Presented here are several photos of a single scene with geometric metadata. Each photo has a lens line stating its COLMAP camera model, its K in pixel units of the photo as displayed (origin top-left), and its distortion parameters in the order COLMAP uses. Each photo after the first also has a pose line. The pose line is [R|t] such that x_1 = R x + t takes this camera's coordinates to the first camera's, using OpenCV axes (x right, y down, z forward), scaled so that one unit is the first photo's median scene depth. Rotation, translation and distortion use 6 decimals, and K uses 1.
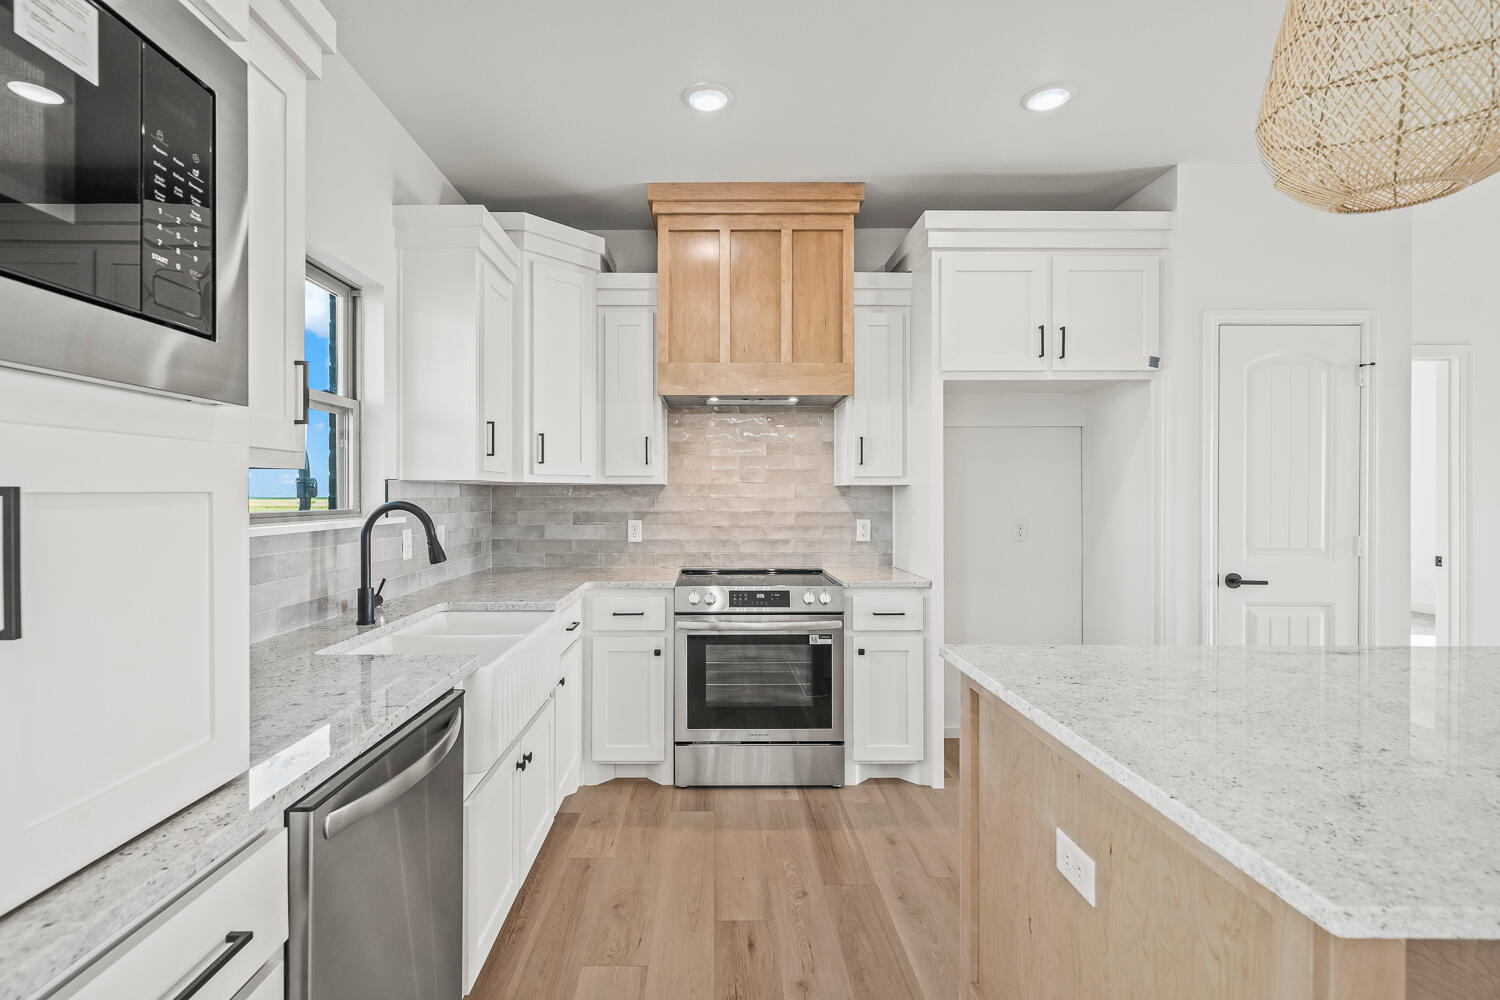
lens RADIAL K [[688.0, 0, 714.1], [0, 688.0, 495.0], [0, 0, 1]] dist [0.013907, -0.000394]
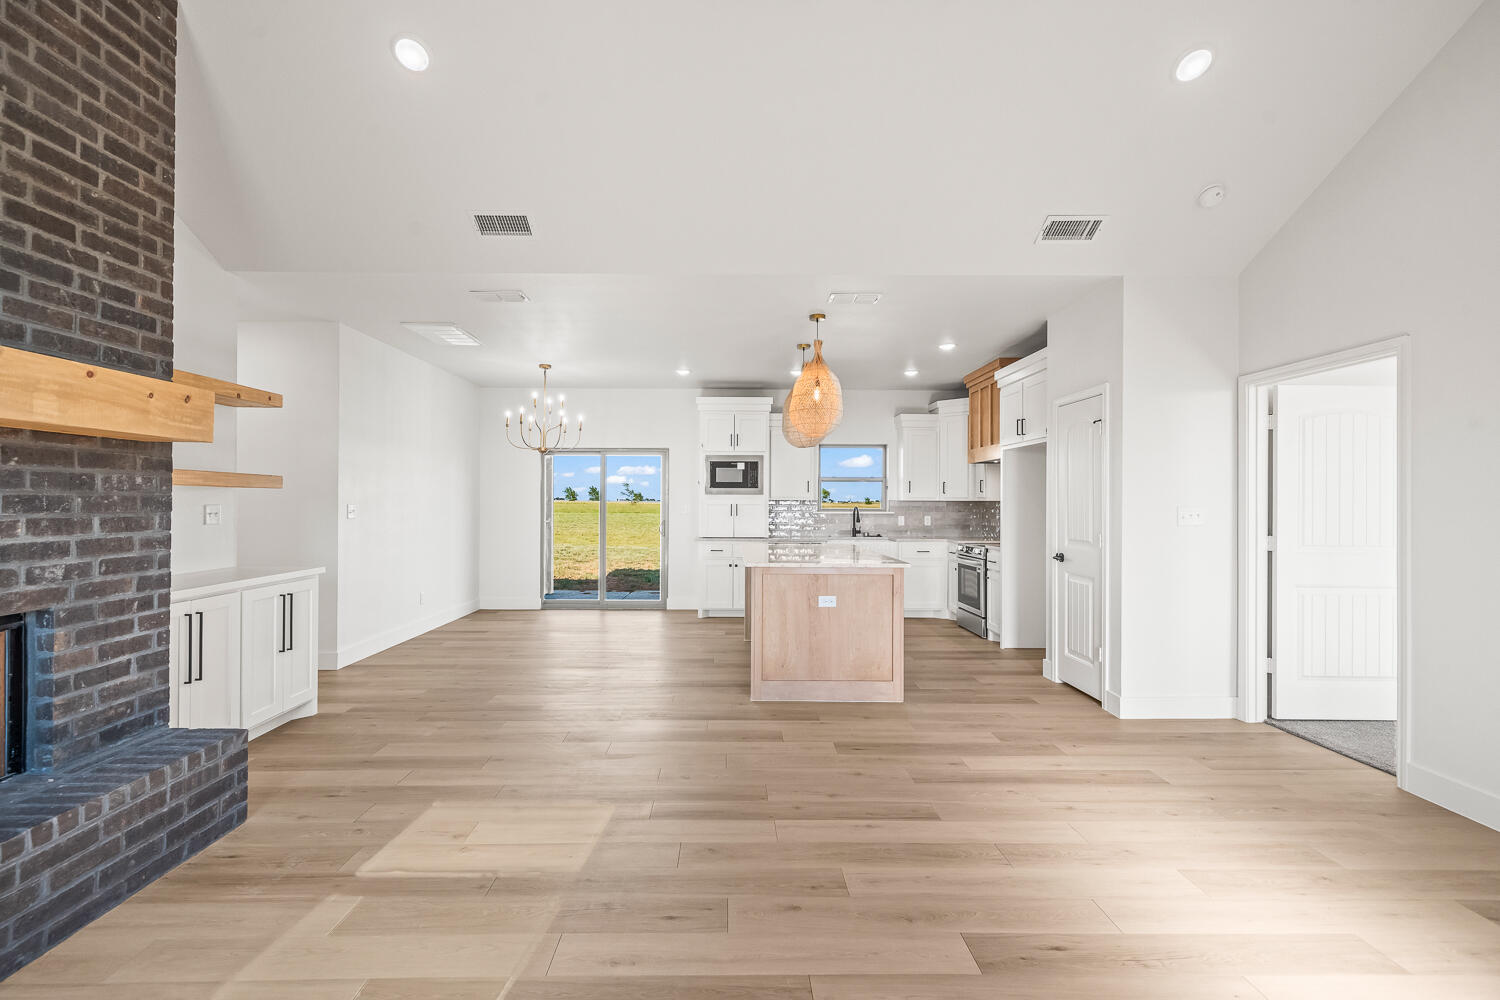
lens RADIAL K [[681.9, 0, 729.7], [0, 681.9, 497.0], [0, 0, 1]] dist [-0.001578, 0.001083]
pose [[-0.006231, -0.008391, -0.999945, 2.295911], [-0.004478, 0.999955, -0.008364, -0.006807], [0.999971, 0.004425, -0.006269, 0.194572]]
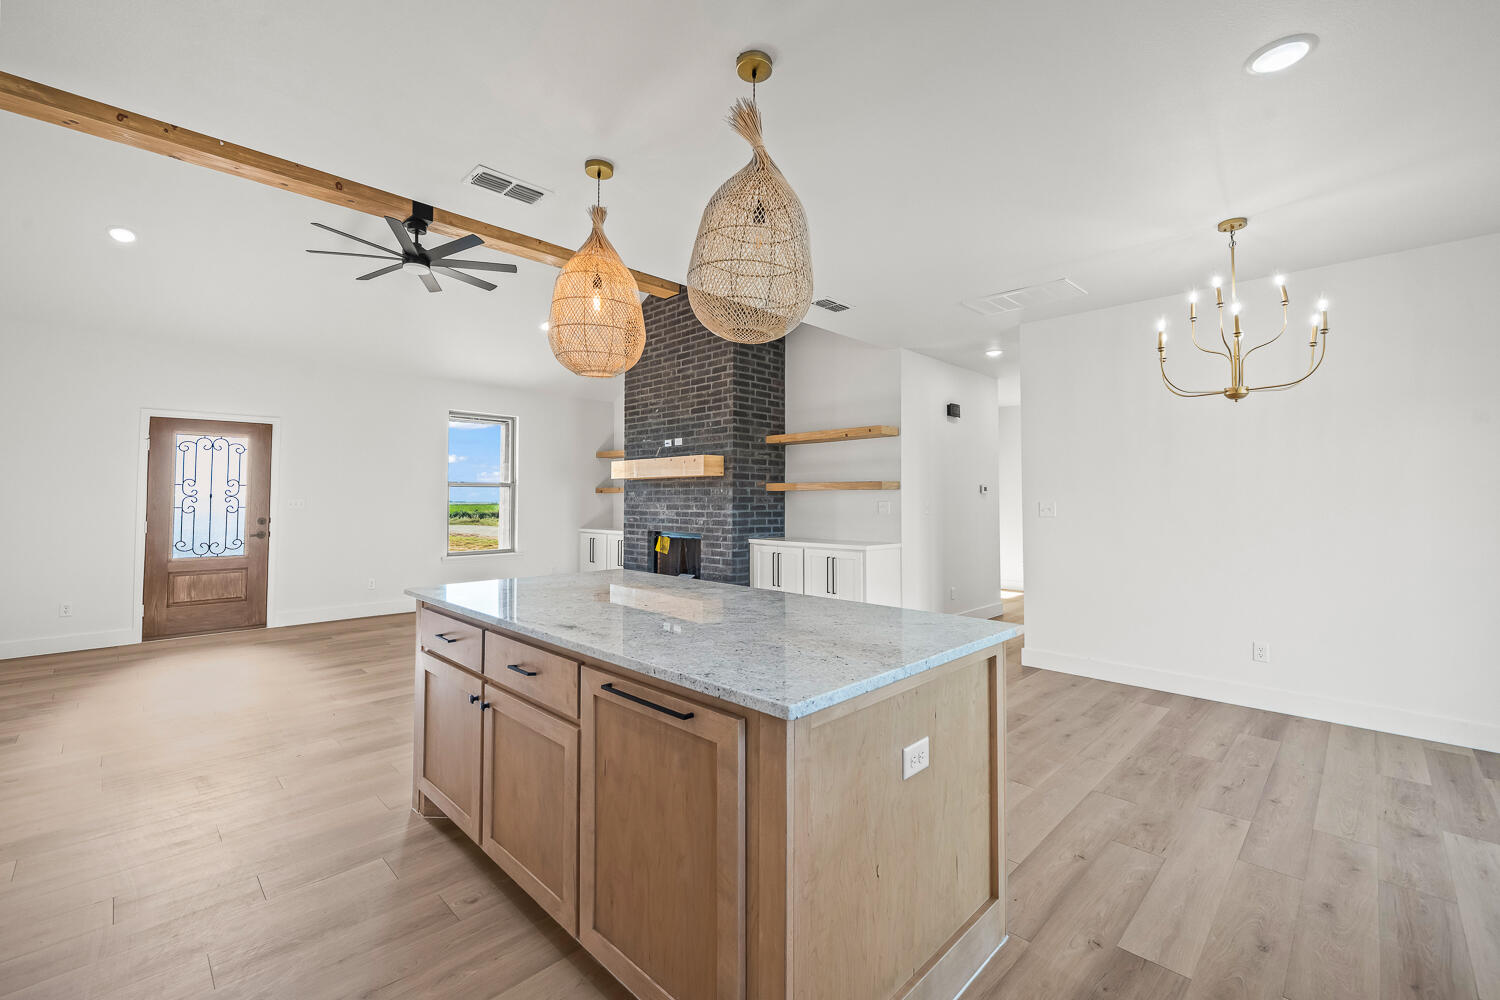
lens RADIAL K [[625.0, 0, 744.3], [0, 625.0, 478.1], [0, 0, 1]] dist [-0.000476, -0.001484]
pose [[-0.703253, 0.022913, 0.710570, -0.062539], [-0.002418, 0.999398, -0.034620, -0.002540], [-0.710935, -0.026065, -0.702774, 0.833694]]
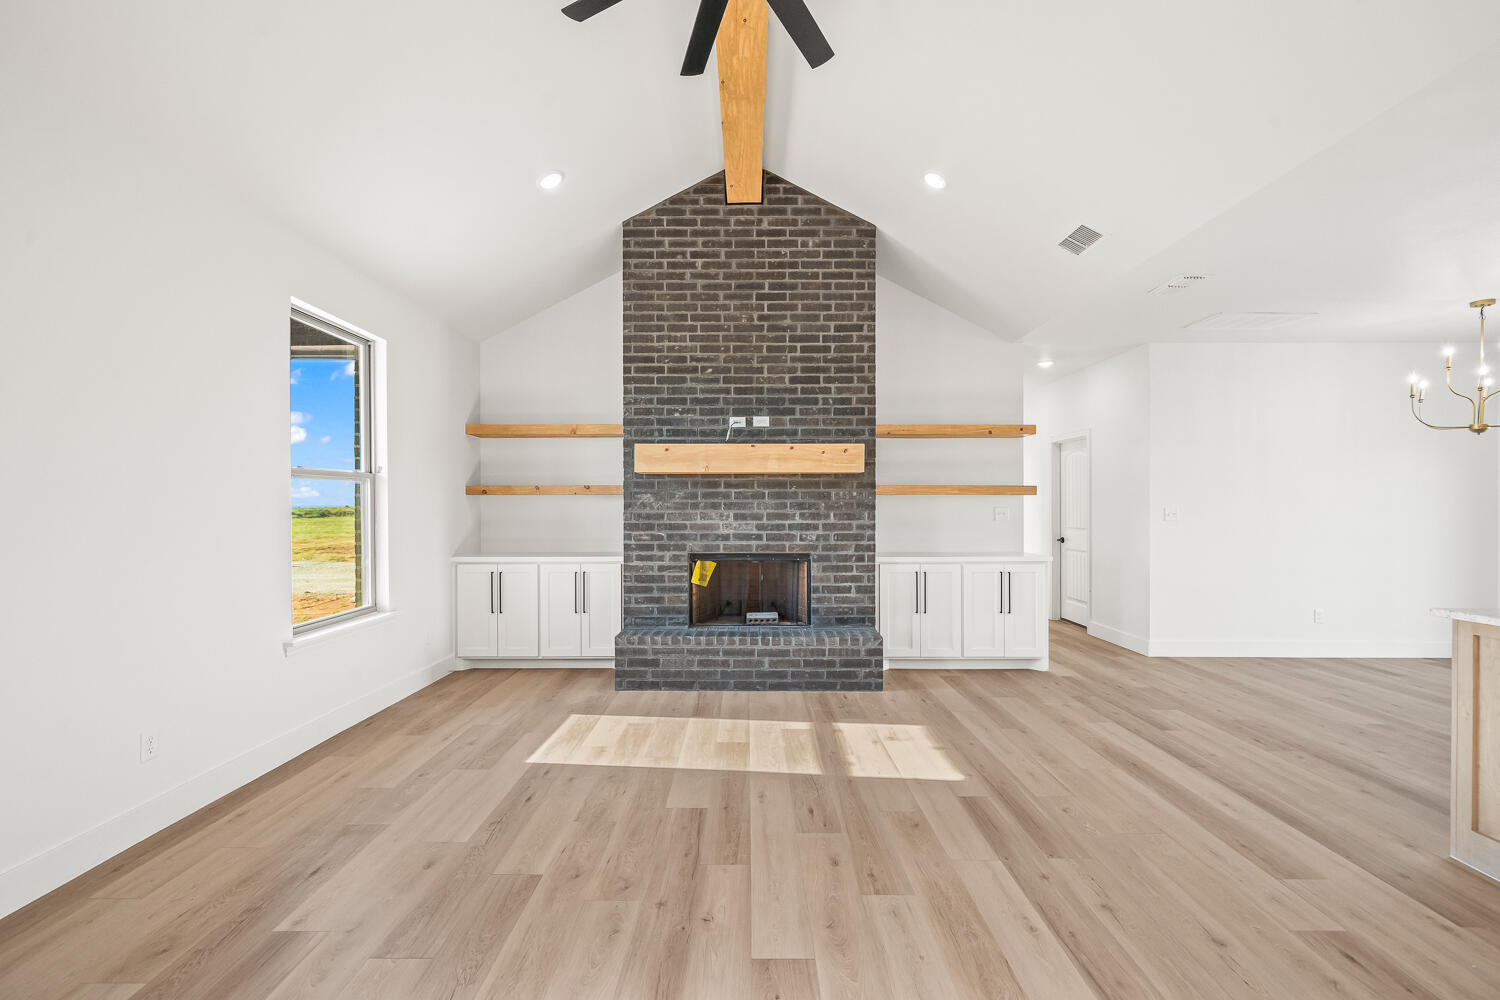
lens RADIAL K [[639.5, 0, 742.9], [0, 639.5, 507.9], [0, 0, 1]] dist [-0.009451, 0.002805]
pose [[-0.999750, -0.001210, 0.022331, 1.680845], [-0.001071, 0.999980, 0.006250, -0.007285], [-0.022338, 0.006225, -0.999731, 1.001078]]
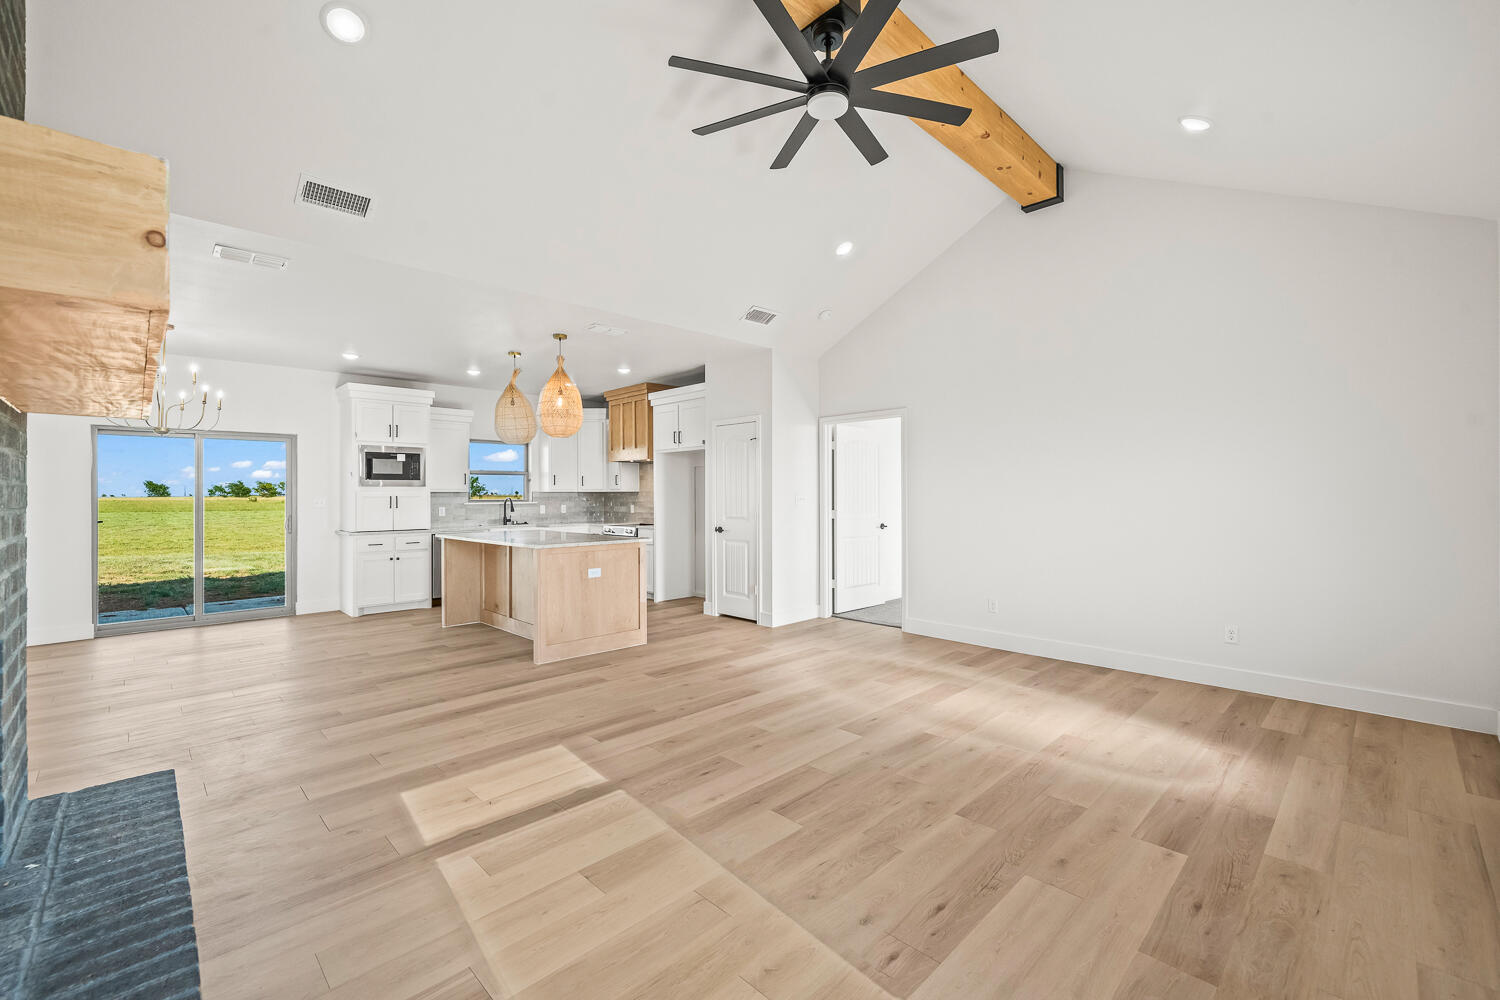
lens RADIAL K [[639.5, 0, 750.9], [0, 639.5, 490.1], [0, 0, 1]] dist [-0.009451, 0.002805]
pose [[0.696178, -0.008824, -0.717815, 2.334597], [0.004682, 0.999959, -0.007752, 0.000137], [0.717854, 0.002036, 0.696191, -0.476191]]
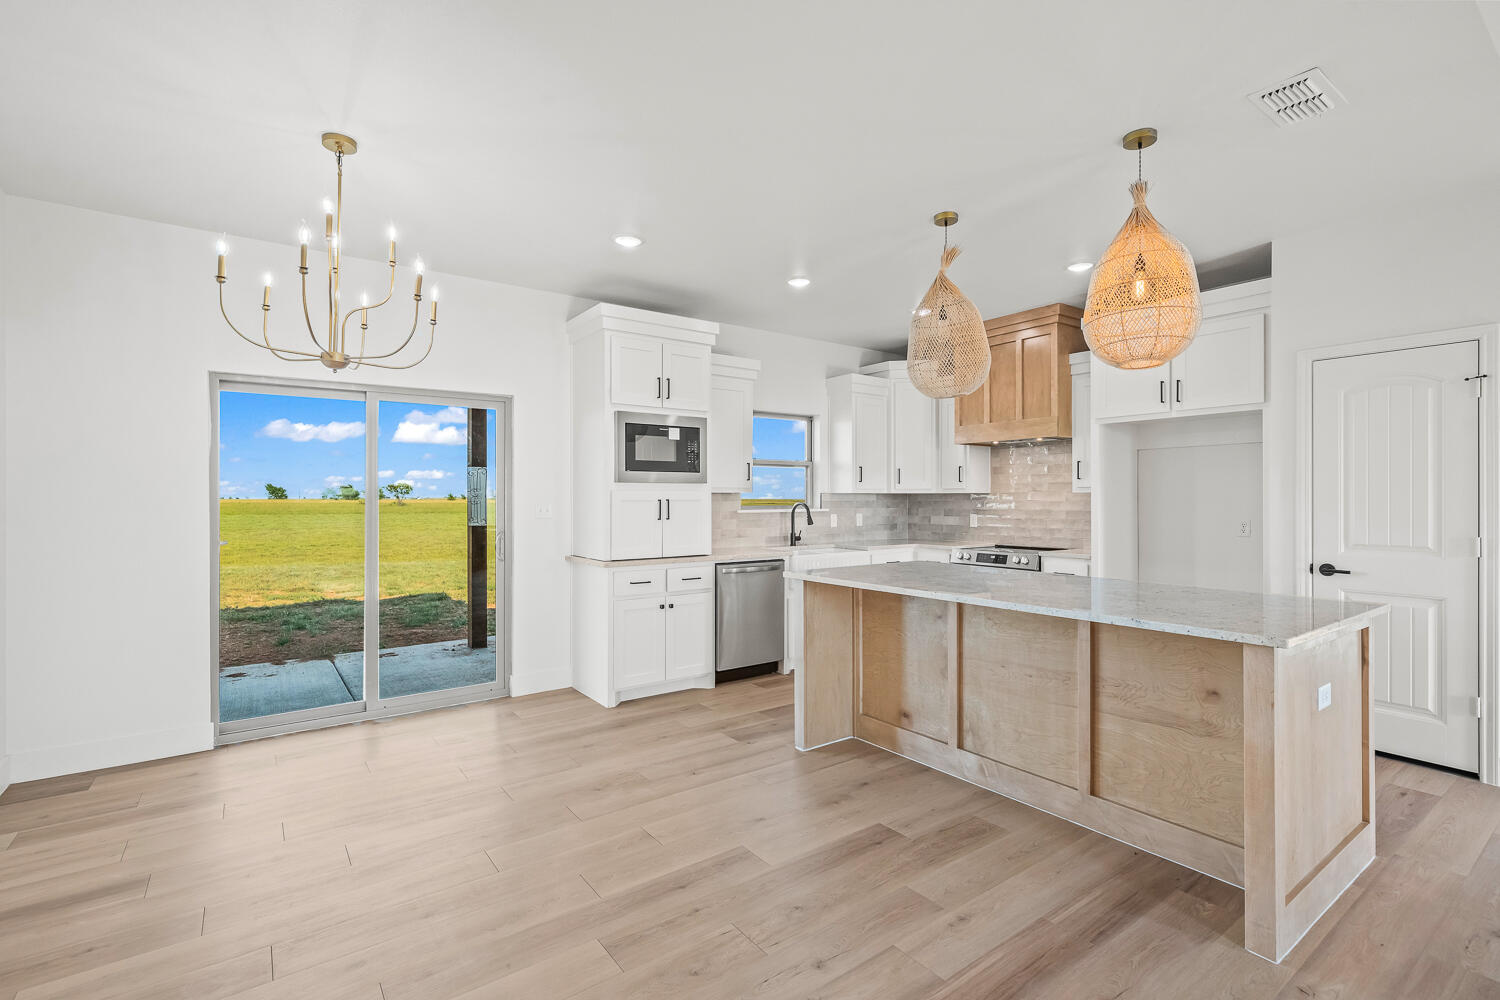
lens RADIAL K [[683.8, 0, 742.5], [0, 683.8, 493.5], [0, 0, 1]] dist [-0.000698, -0.000279]
pose [[0.579197, -0.007941, -0.815149, 1.073710], [0.002203, 0.999964, -0.008176, -0.002407], [0.815185, 0.002940, 0.579193, -0.503195]]
